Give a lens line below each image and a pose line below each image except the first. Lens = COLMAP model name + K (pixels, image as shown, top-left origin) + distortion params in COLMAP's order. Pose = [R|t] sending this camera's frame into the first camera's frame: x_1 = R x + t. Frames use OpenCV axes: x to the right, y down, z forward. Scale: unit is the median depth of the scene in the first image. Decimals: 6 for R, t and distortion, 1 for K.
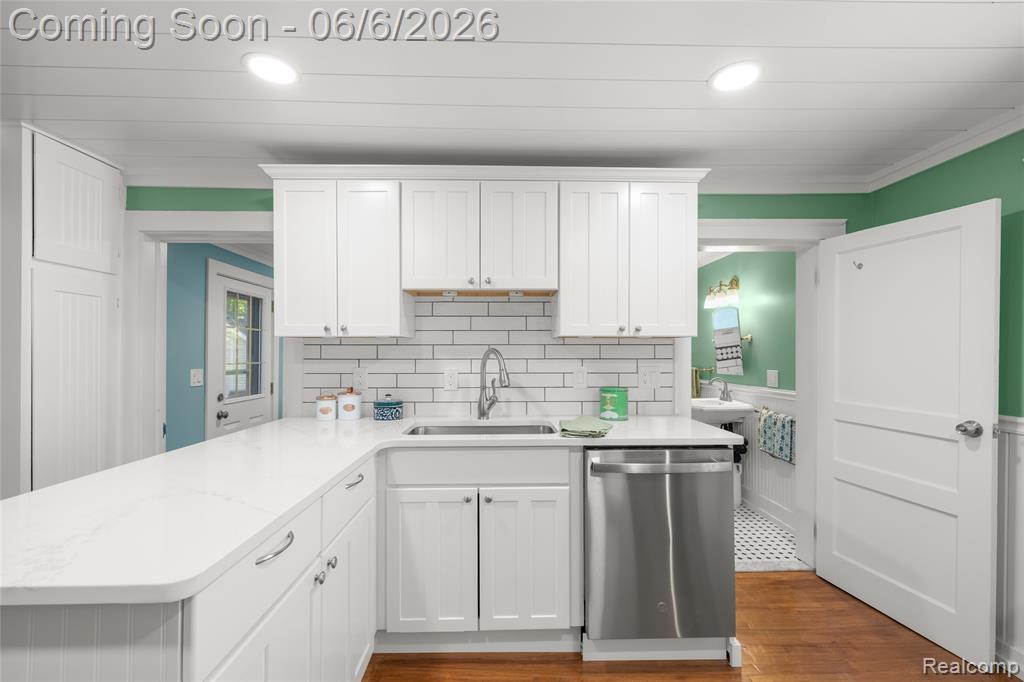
lens RADIAL K [[437.1, 0, 514.4], [0, 437.1, 348.2], [0, 0, 1]] dist [0.002245, -0.000029]
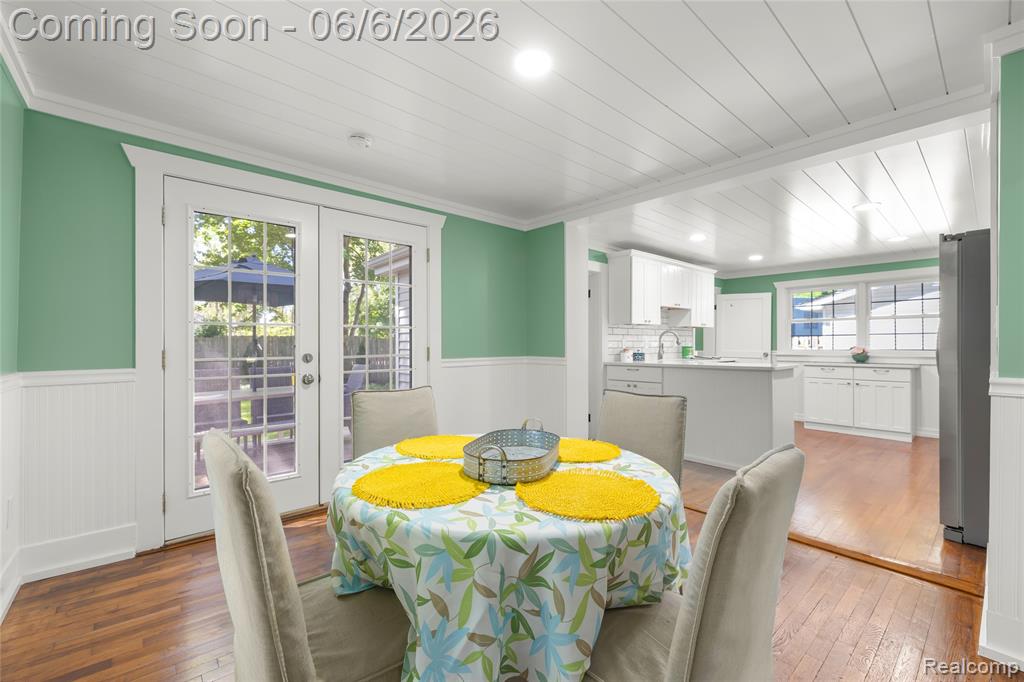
lens RADIAL K [[417.8, 0, 491.6], [0, 417.8, 342.1], [0, 0, 1]] dist [-0.000567, -0.000026]
pose [[0.783985, -0.001431, 0.620778, -2.268654], [-0.002149, 0.999985, 0.005020, 0.055968], [-0.620776, -0.005269, 0.783970, -0.233968]]
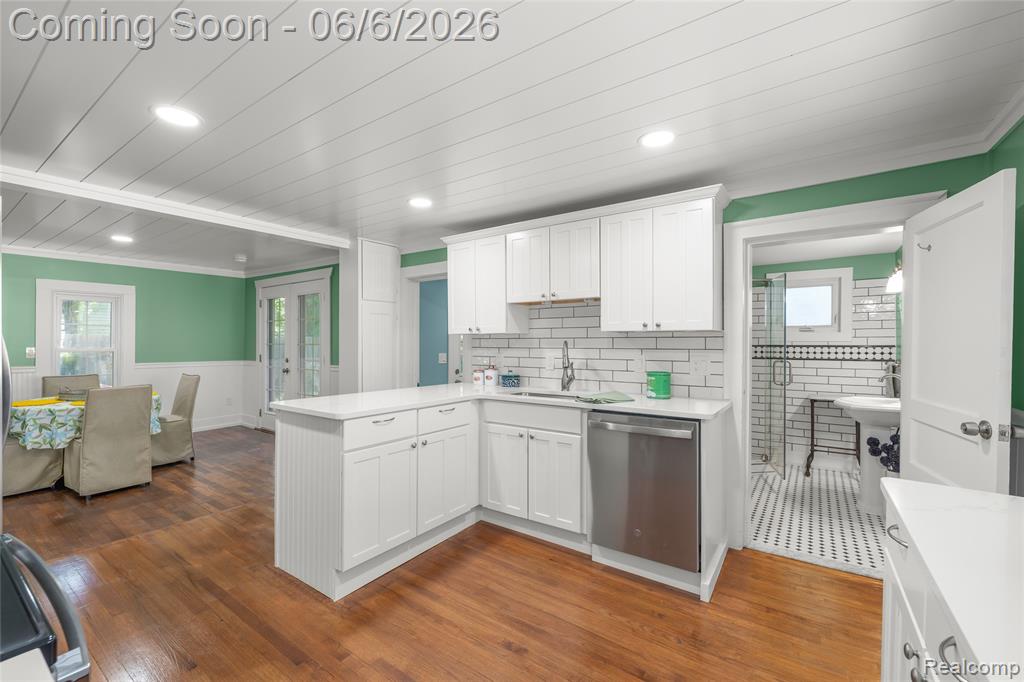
lens RADIAL K [[434.8, 0, 512.0], [0, 434.8, 341.0], [0, 0, 1]] dist [0.008315, 0.000053]
pose [[0.803563, -0.001789, -0.595217, 0.637784], [0.002931, 0.999995, 0.000952, -0.000314], [0.595213, -0.002510, 0.803564, -0.231946]]
